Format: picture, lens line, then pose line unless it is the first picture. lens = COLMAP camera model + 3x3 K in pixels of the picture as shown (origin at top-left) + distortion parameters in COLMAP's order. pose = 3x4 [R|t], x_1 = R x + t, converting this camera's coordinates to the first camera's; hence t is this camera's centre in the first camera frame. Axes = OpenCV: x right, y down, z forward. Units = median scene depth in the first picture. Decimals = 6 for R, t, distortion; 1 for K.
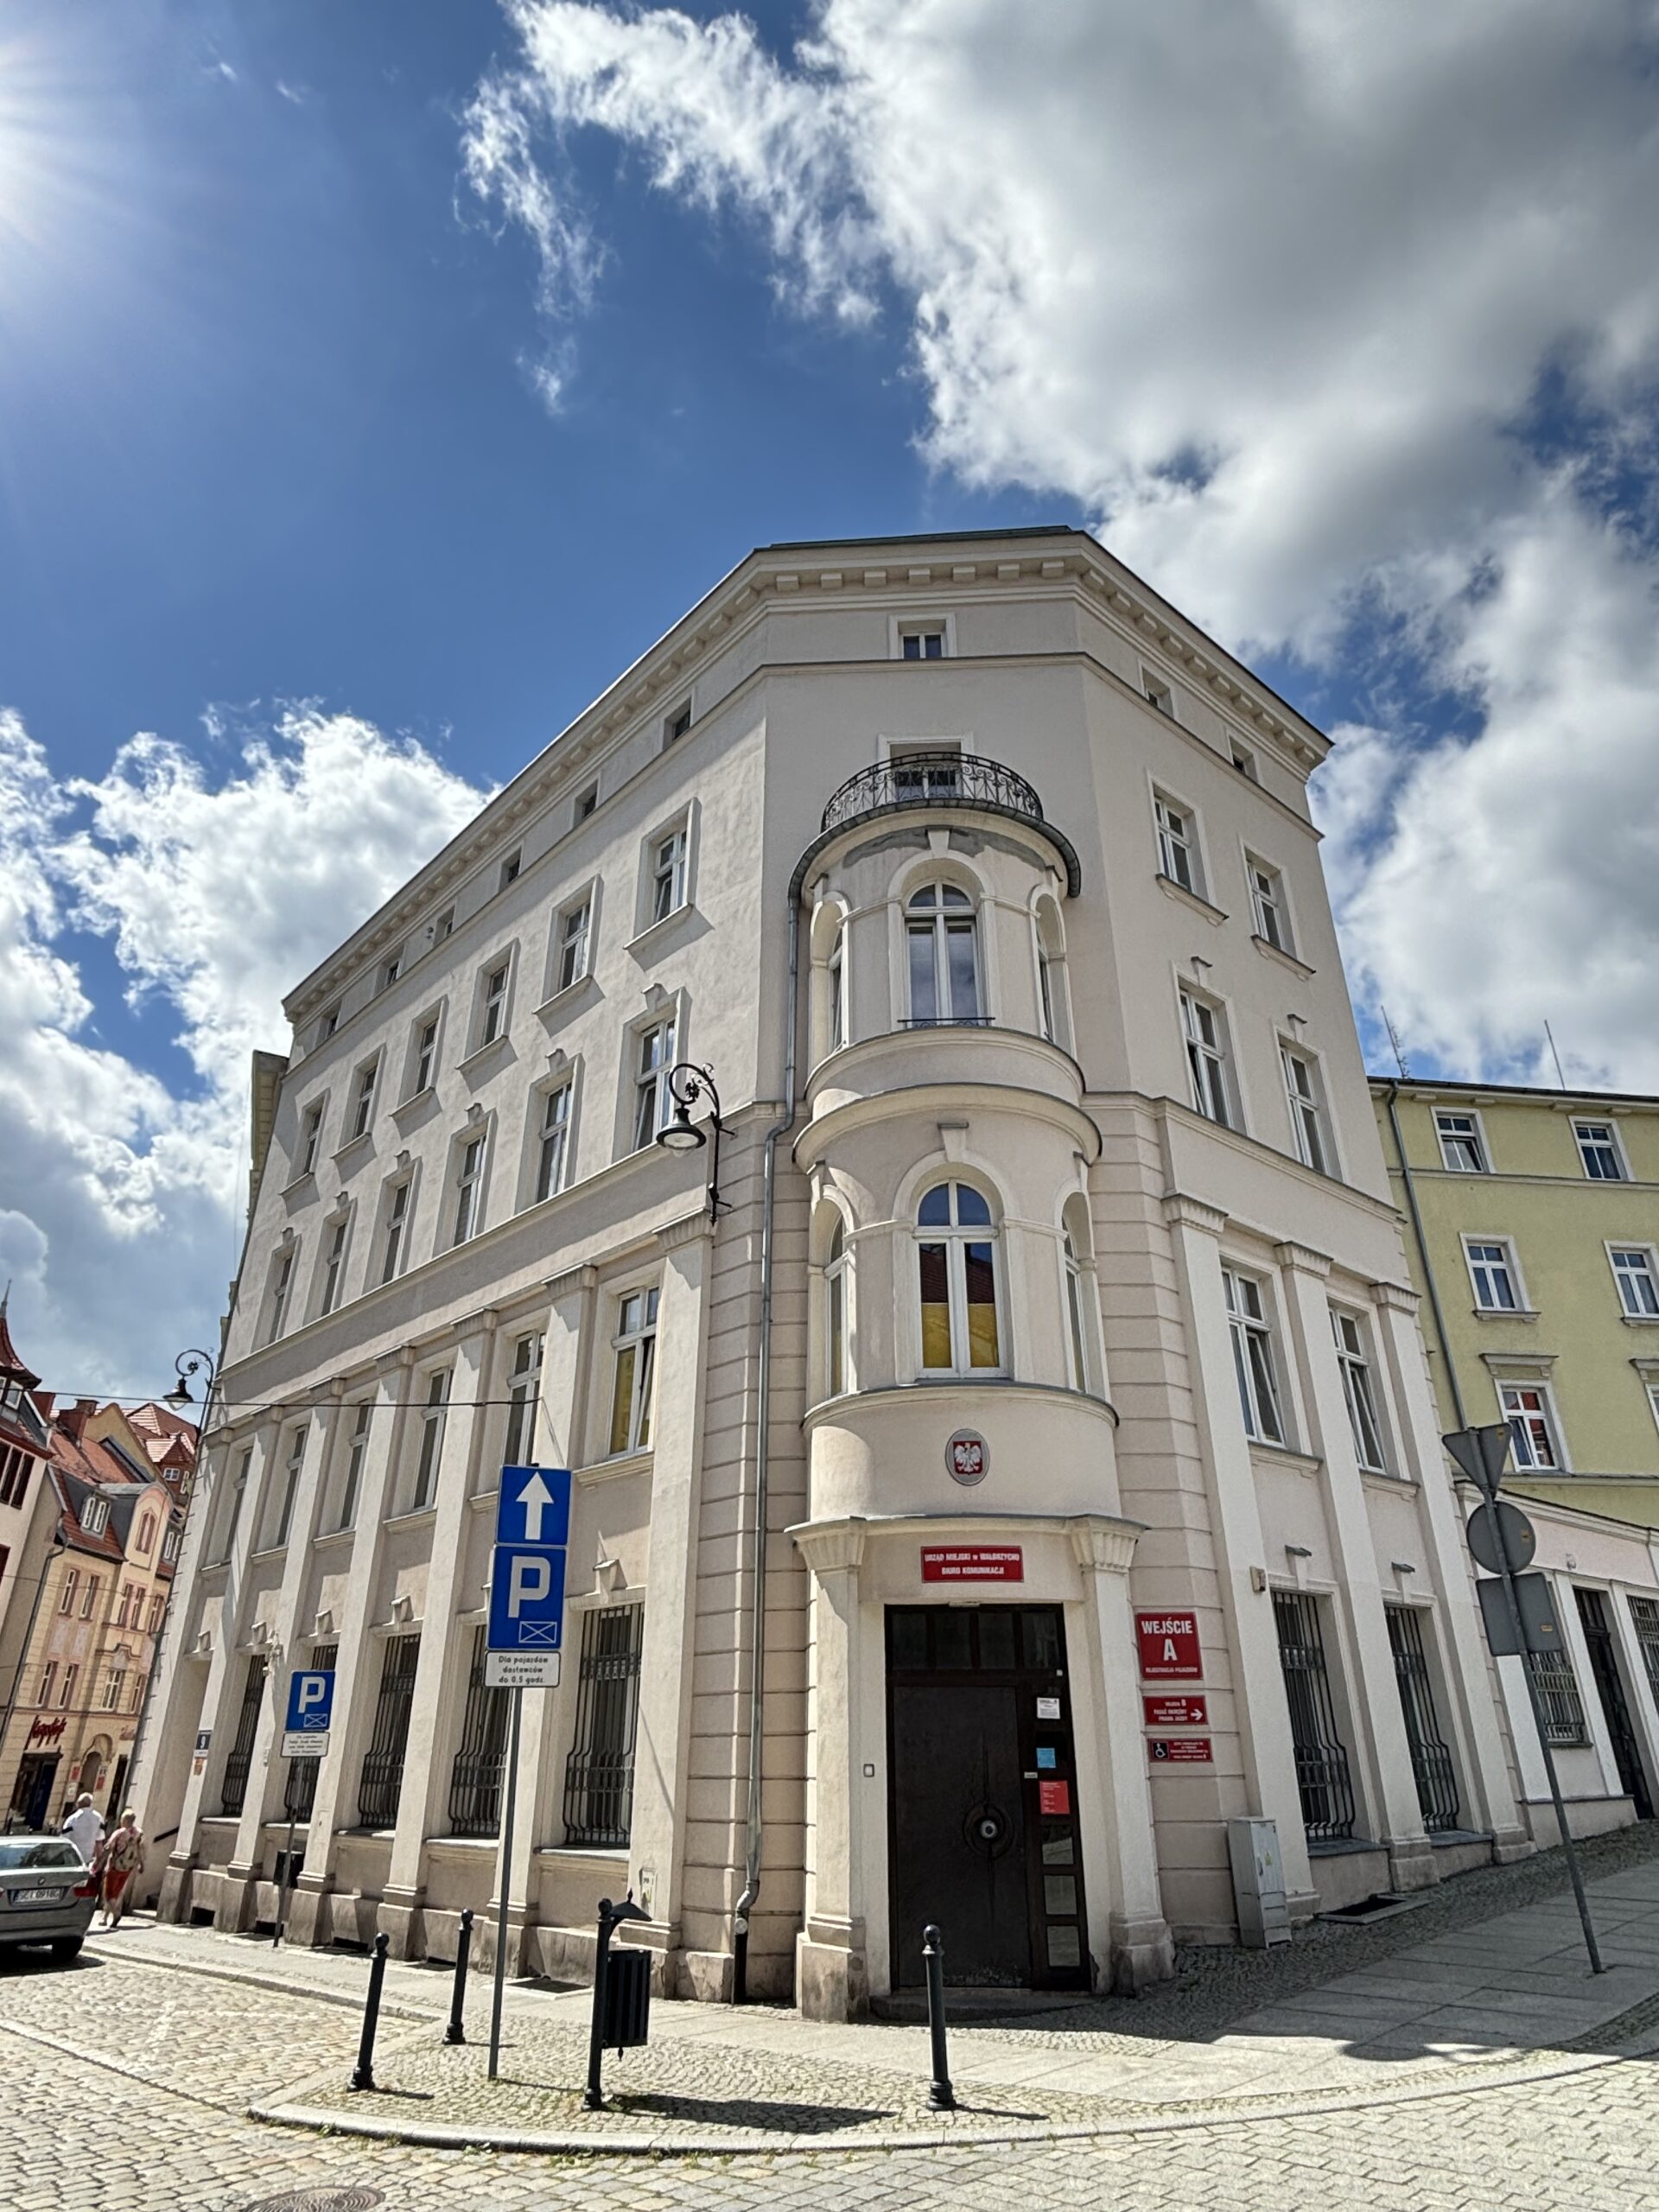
lens RADIAL K [[1290.8, 0, 829.5], [0, 1290.8, 1106.0], [0, 0, 1]] dist [-0.013711, 0.001172]
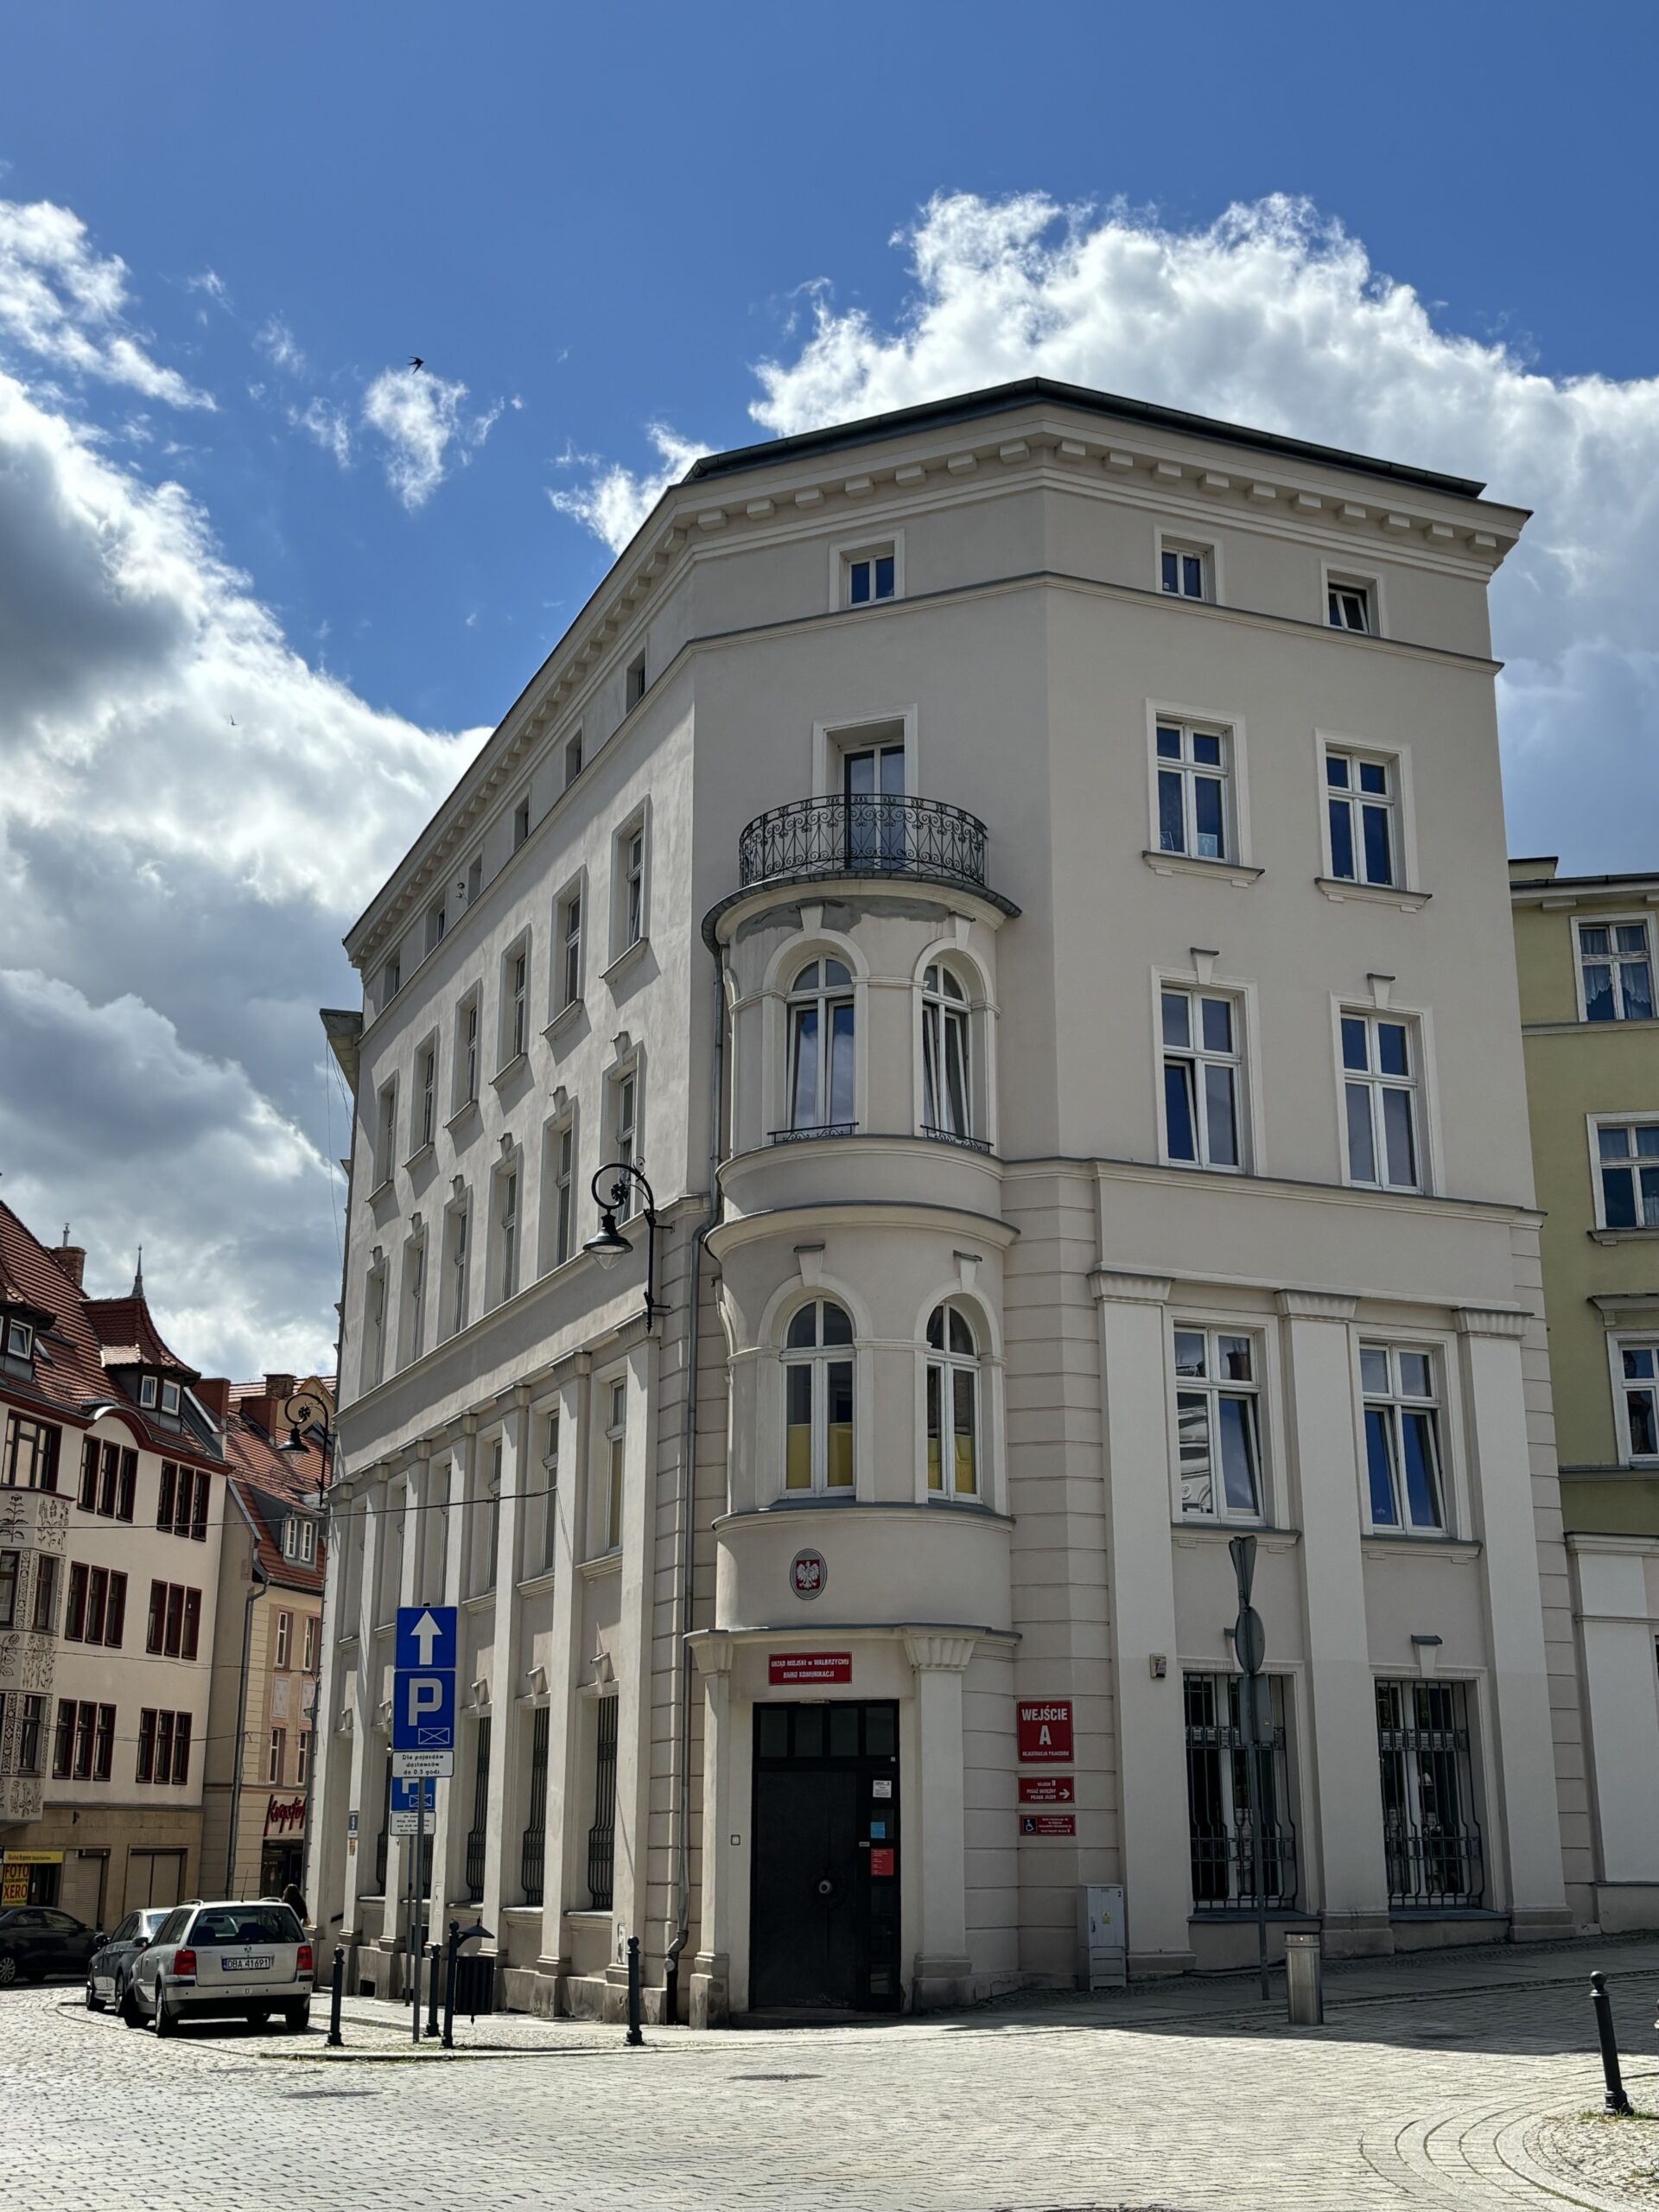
lens RADIAL K [[2517.1, 0, 829.5], [0, 2517.1, 1106.0], [0, 0, 1]] dist [0.017173, -0.031075]
pose [[0.943474, -0.090708, -0.318793, 0.691153], [0.146588, 0.976838, 0.155884, -0.367992], [0.297269, -0.193803, 0.934918, -0.757245]]
